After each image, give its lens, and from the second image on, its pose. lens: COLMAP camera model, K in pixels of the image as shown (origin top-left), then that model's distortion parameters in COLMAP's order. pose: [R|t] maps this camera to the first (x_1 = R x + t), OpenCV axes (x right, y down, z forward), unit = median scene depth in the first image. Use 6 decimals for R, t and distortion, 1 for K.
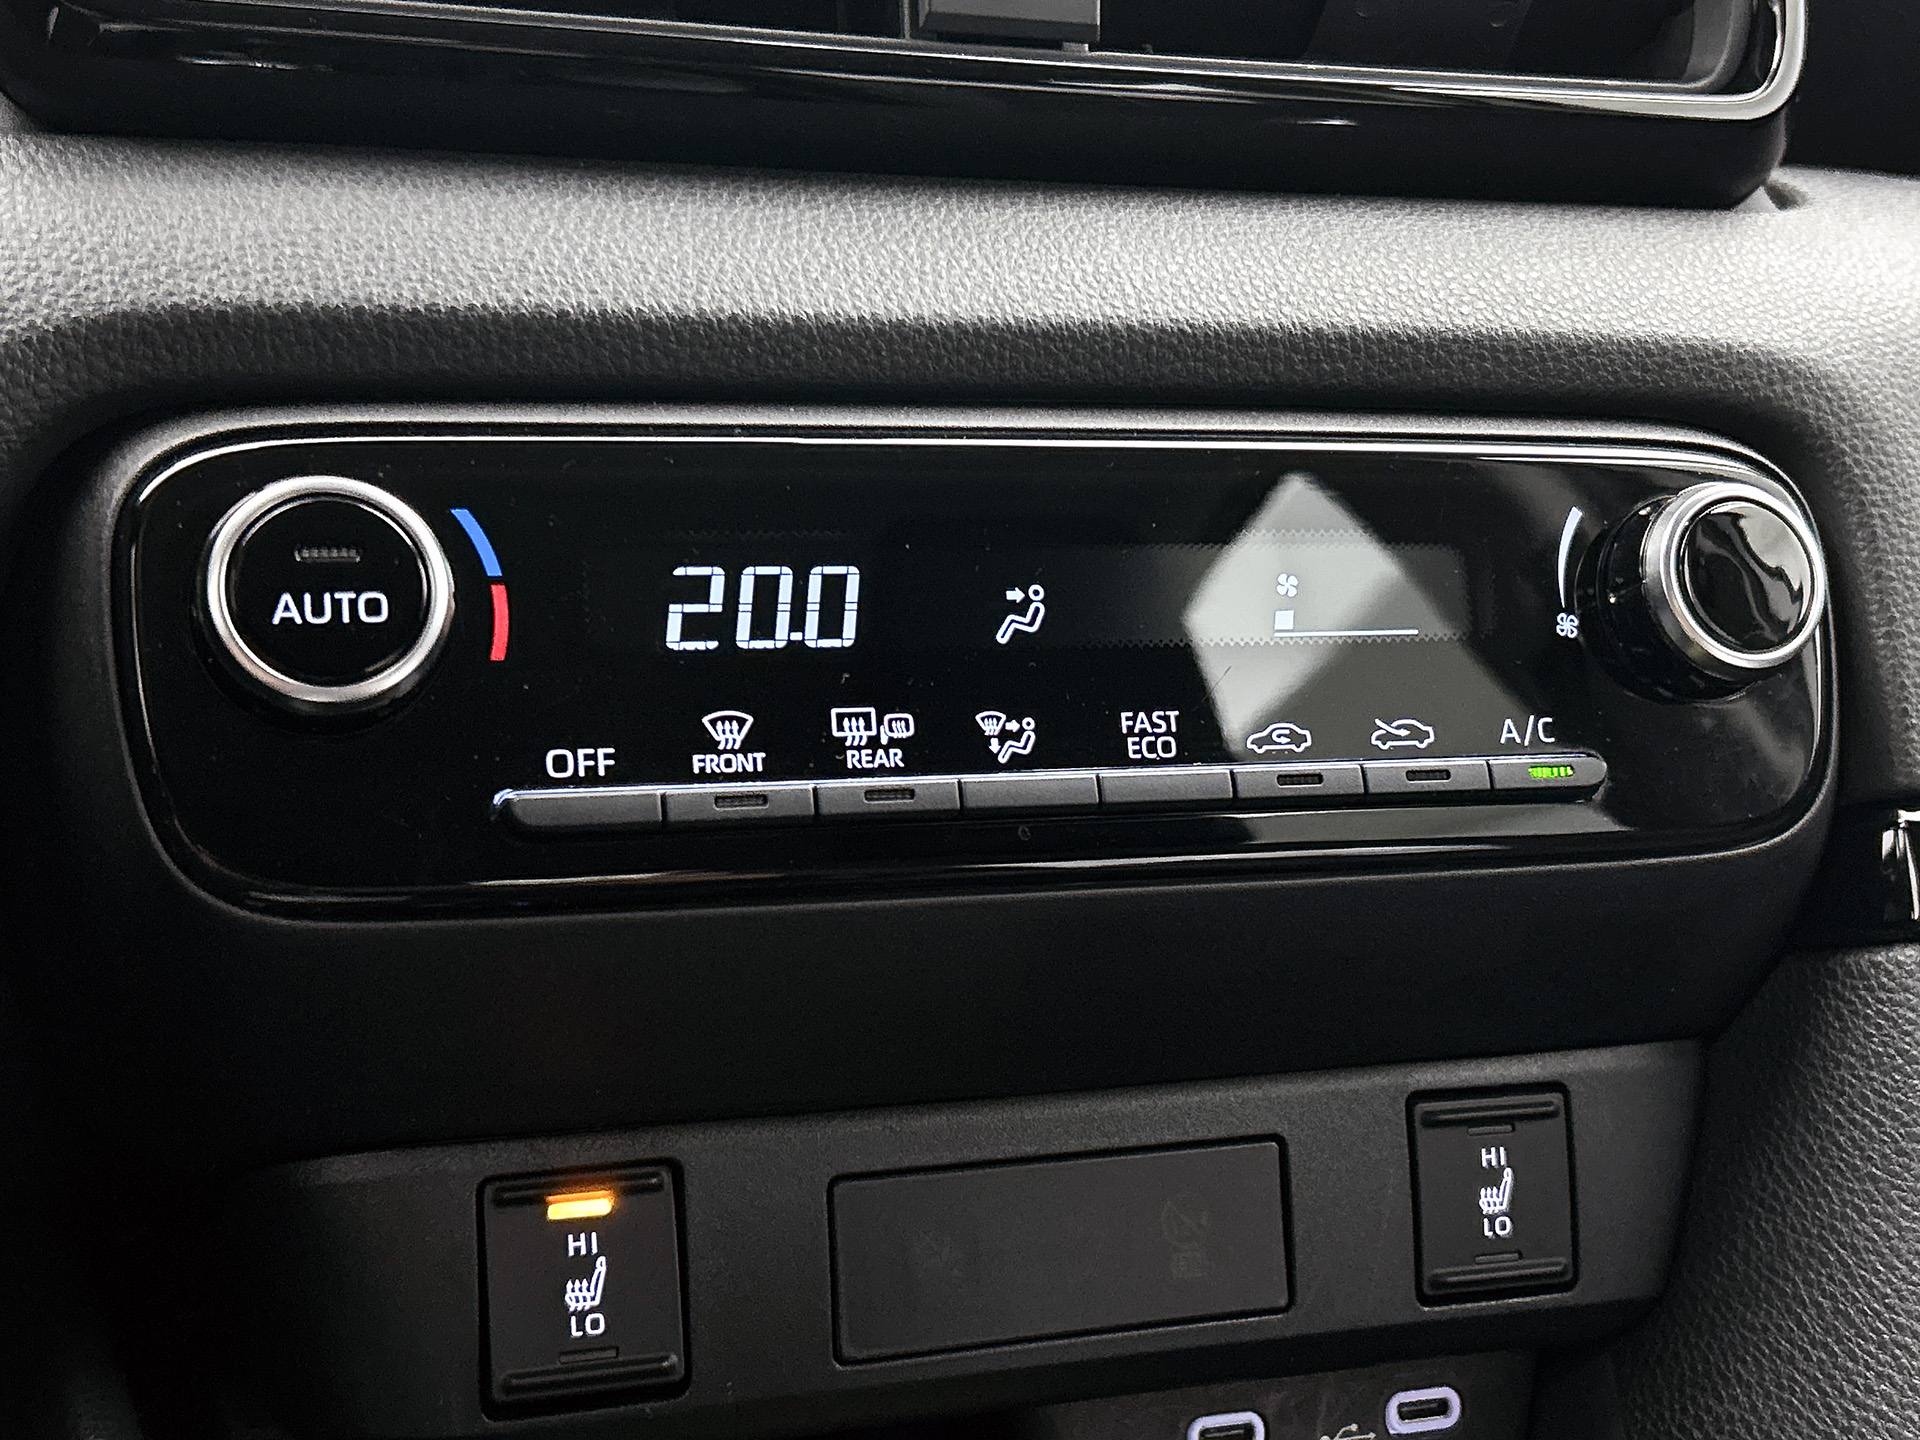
lens RADIAL K [[2450.0, 0, 1003.7], [0, 2450.0, 728.1], [0, 0, 1]] dist [0.039764, 0.000000]
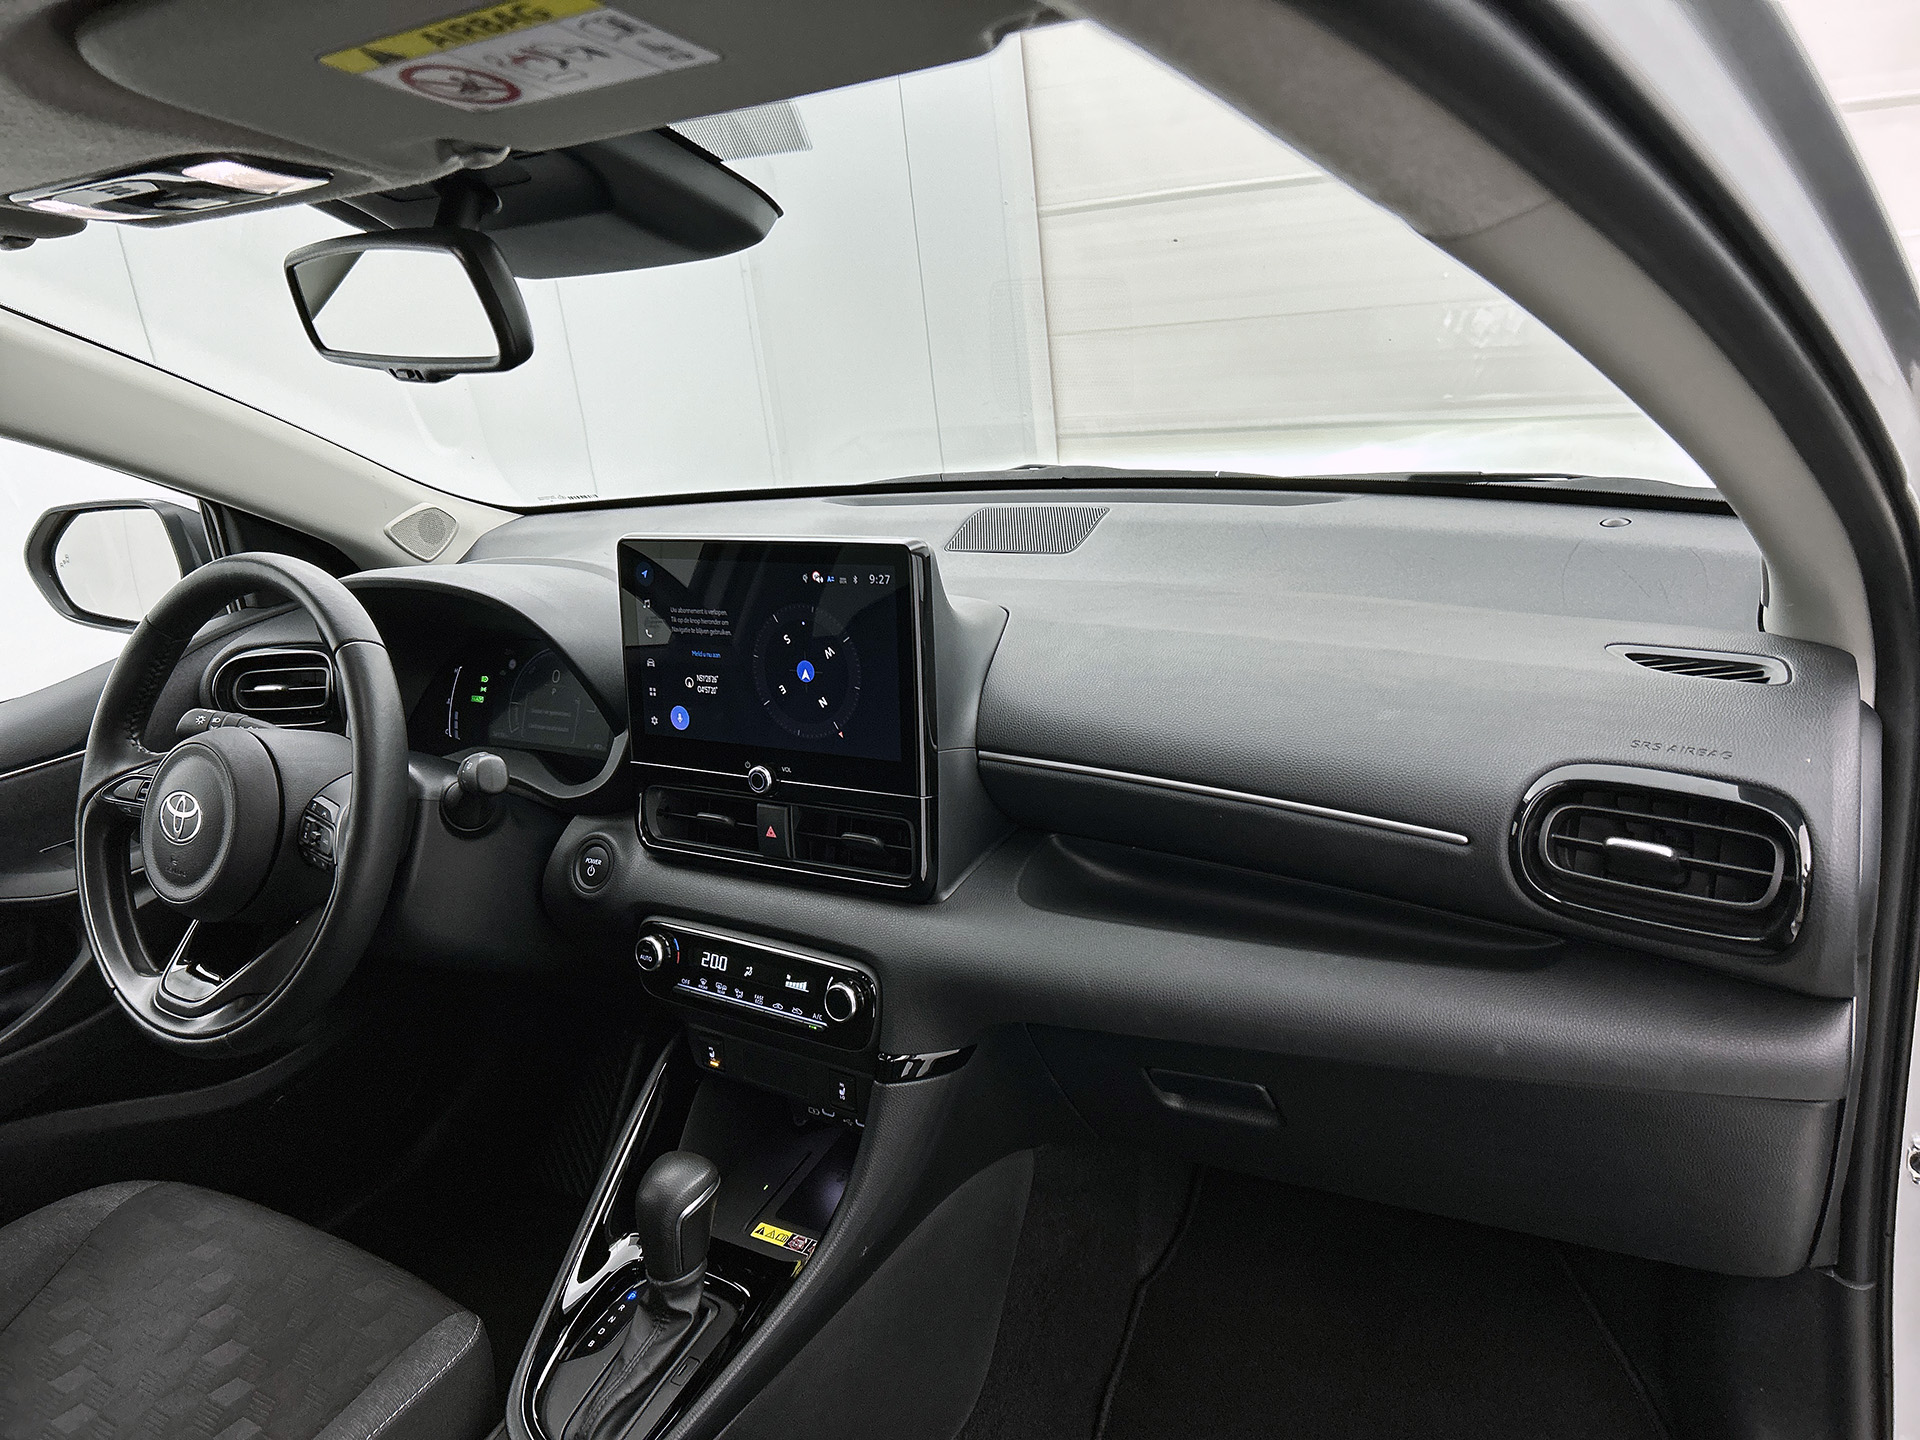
lens RADIAL K [[1467.9, 0, 949.1], [0, 1467.9, 706.8], [0, 0, 1]] dist [0.060019, -0.067648]
pose [[0.598341, 0.188620, -0.778724, 2.939970], [0.040569, 0.963518, 0.264551, -1.581955], [0.800214, -0.189884, 0.568860, -0.477548]]
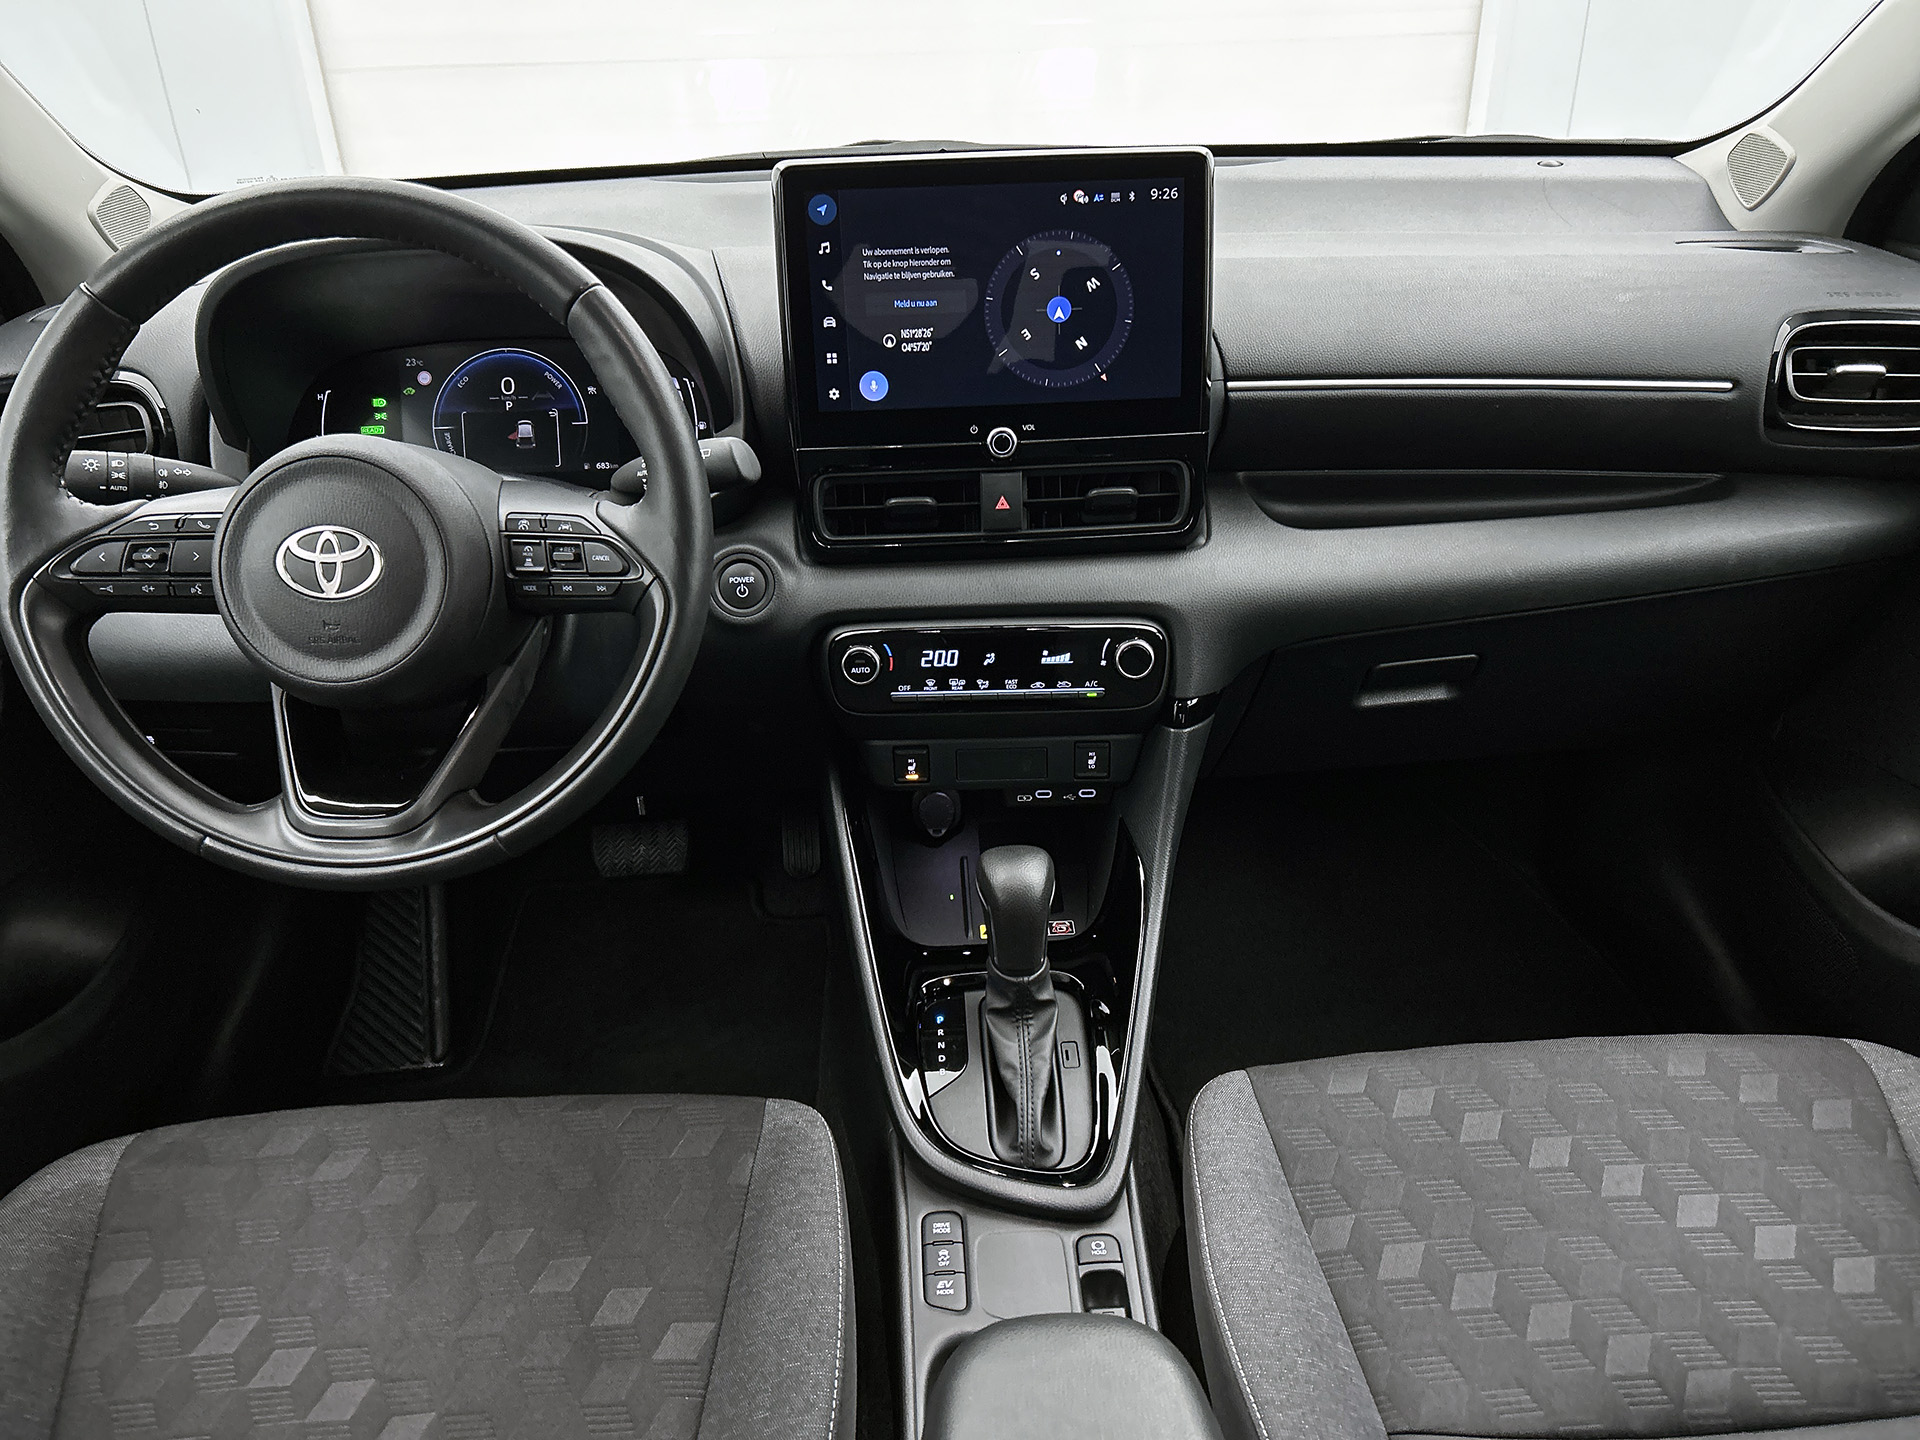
lens RADIAL K [[1467.9, 0, 968.6], [0, 1467.9, 736.1], [0, 0, 1]] dist [0.060019, -0.067648]
pose [[0.948395, 0.132464, -0.288099, 0.928205], [-0.004864, 0.914535, 0.404477, -1.212689], [0.317055, -0.382203, 0.867985, -1.886754]]
